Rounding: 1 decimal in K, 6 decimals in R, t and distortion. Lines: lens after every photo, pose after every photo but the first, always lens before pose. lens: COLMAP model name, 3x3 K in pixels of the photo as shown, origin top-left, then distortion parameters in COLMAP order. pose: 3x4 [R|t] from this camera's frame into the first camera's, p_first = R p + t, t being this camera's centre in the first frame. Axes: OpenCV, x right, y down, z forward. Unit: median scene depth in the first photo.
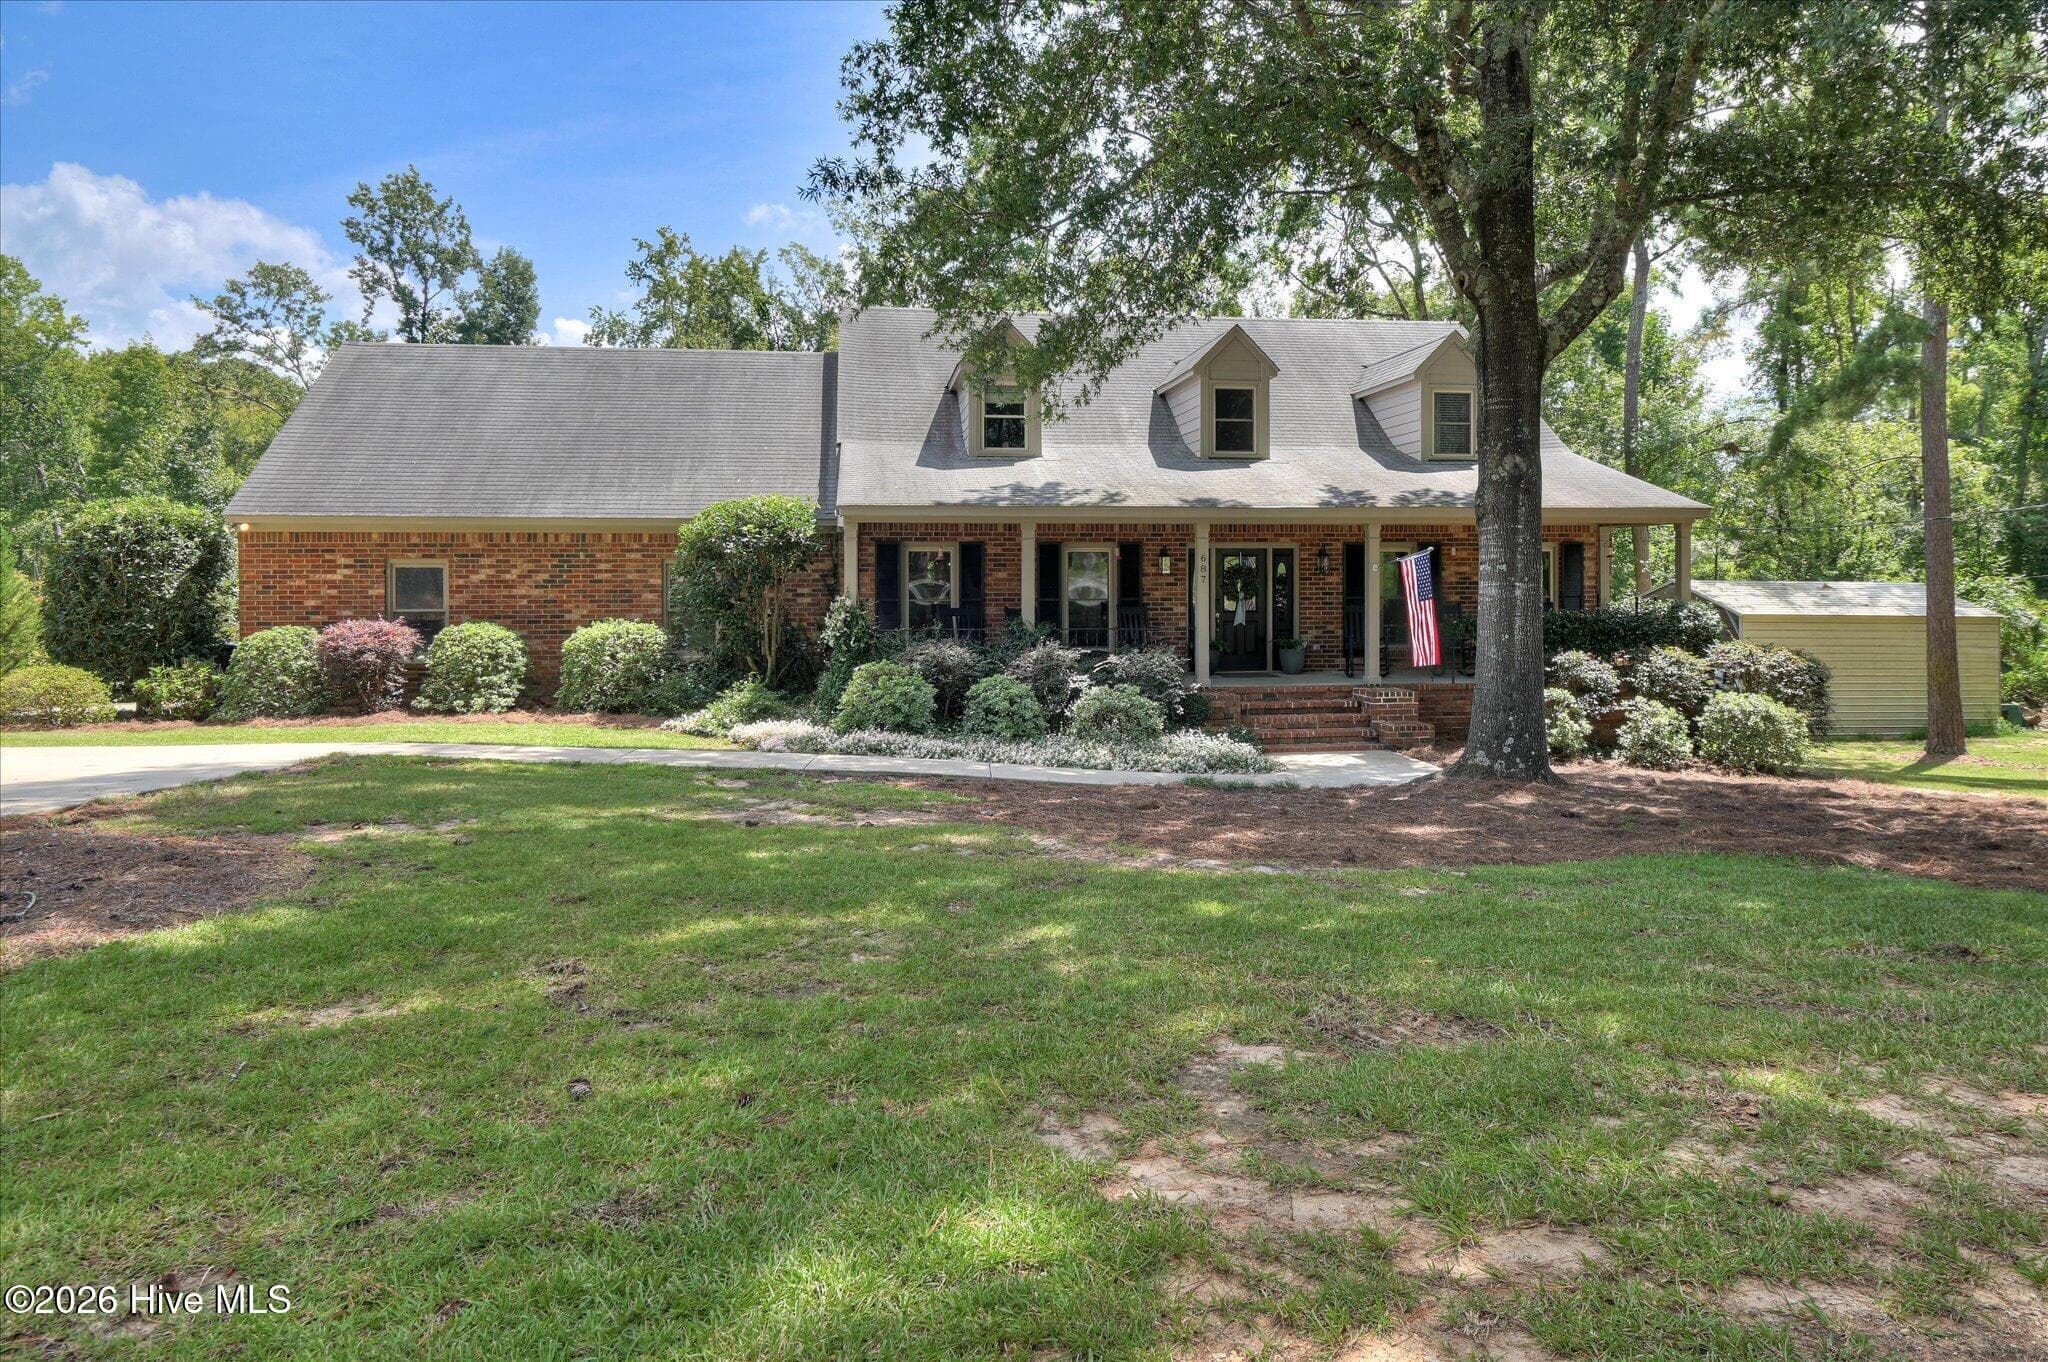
lens RADIAL K [[1212.3, 0, 1053.1], [0, 1212.3, 577.0], [0, 0, 1]] dist [-0.000893, -0.002853]
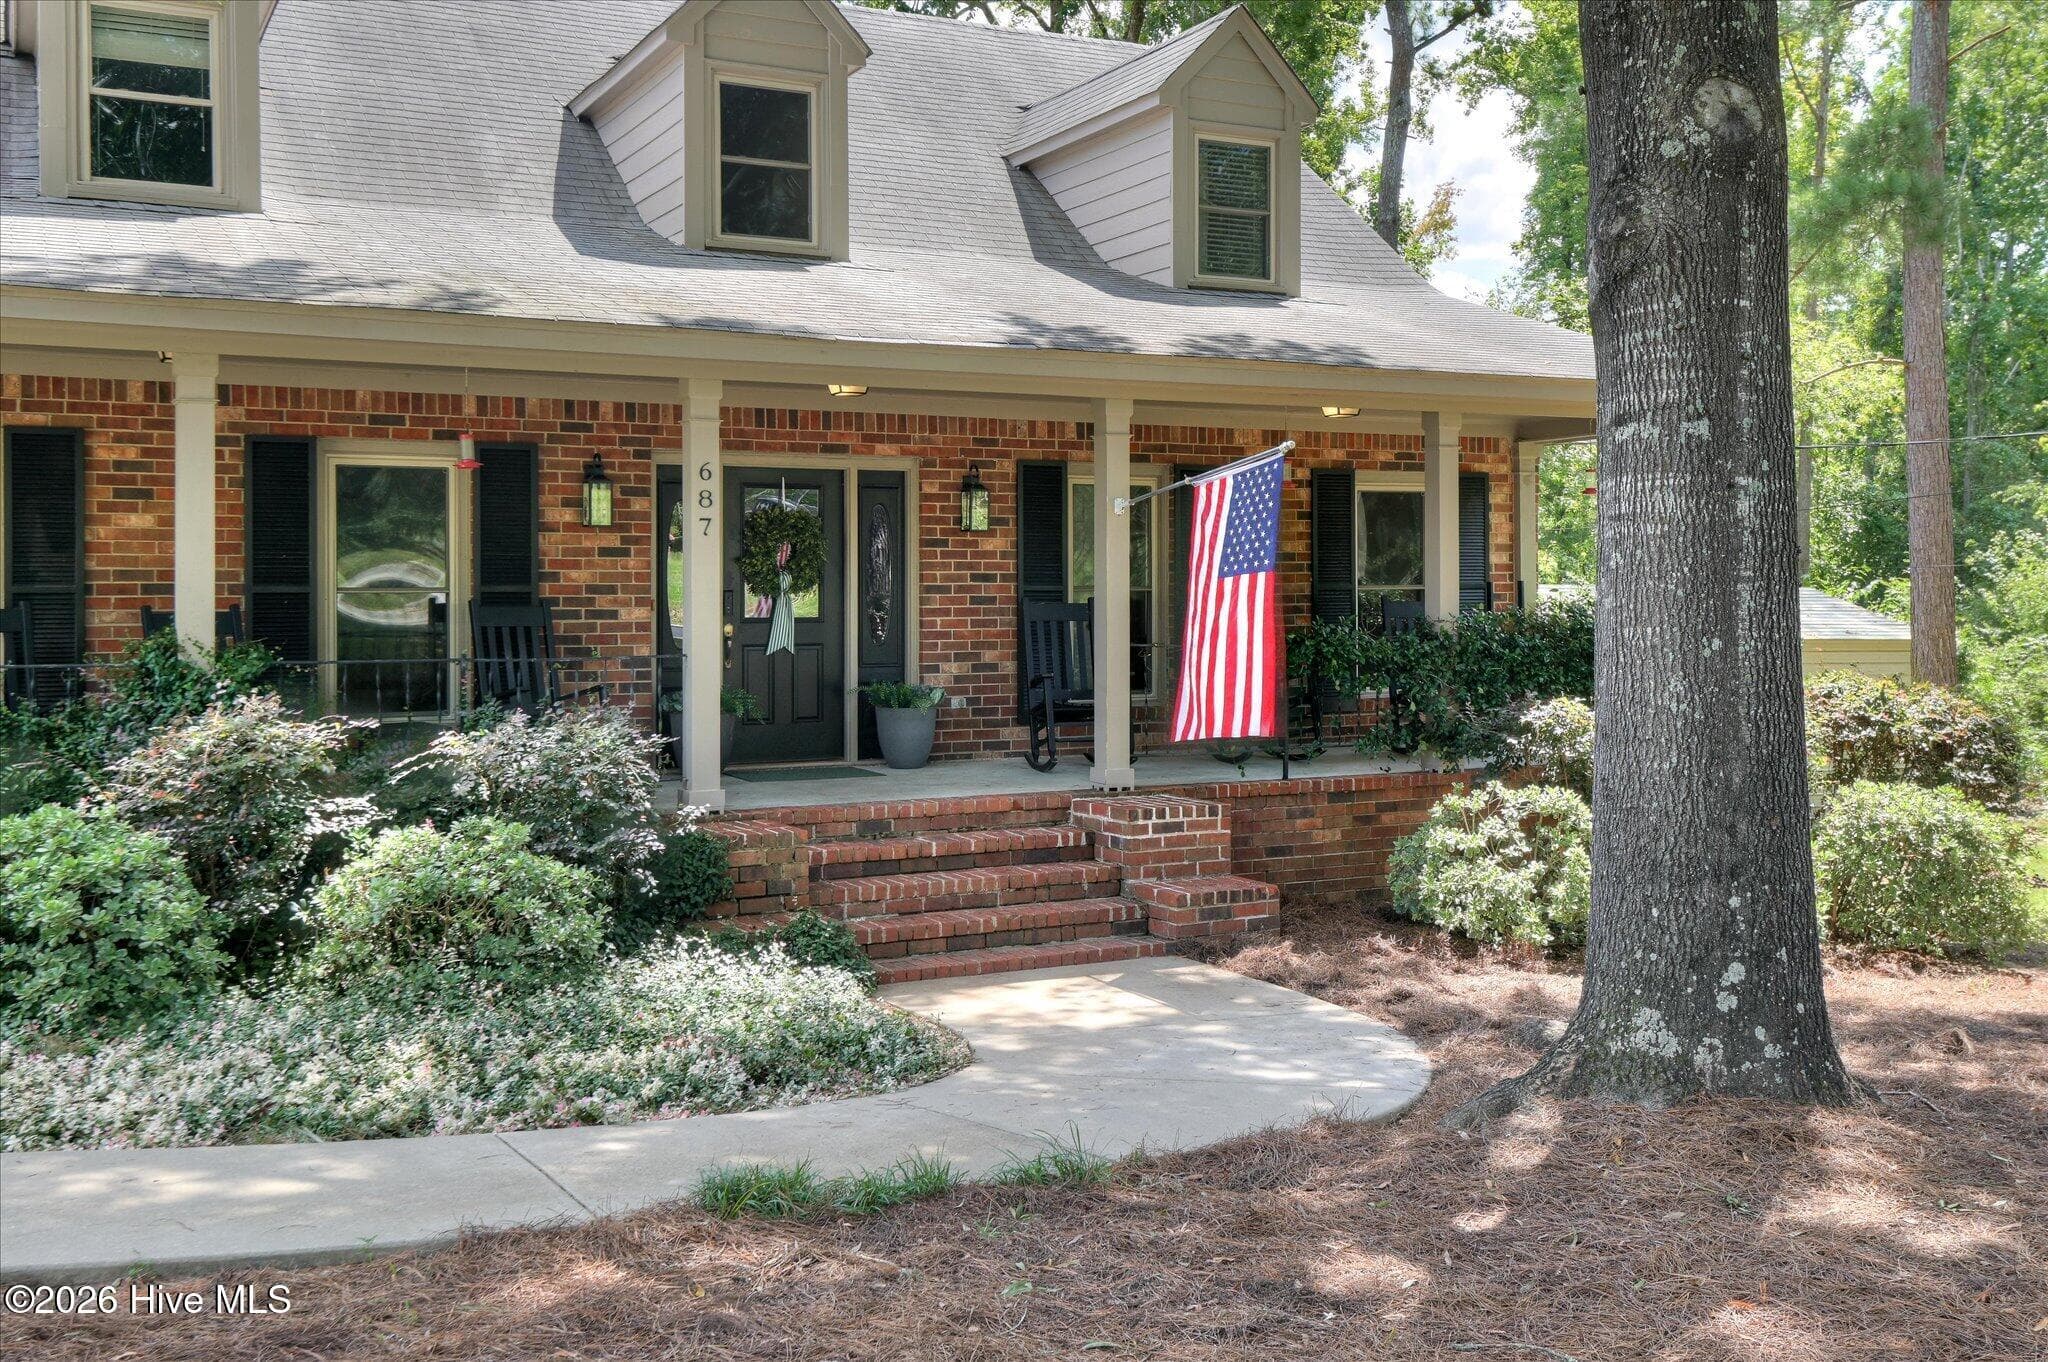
lens RADIAL K [[1954.9, 0, 1046.0], [0, 1954.9, 586.9], [0, 0, 1]] dist [0.043038, 0.000000]
pose [[0.946952, 0.000018, 0.321374, 0.026422], [0.002486, 0.999970, -0.007382, 0.024018], [-0.321365, 0.007789, 0.946923, 0.363512]]
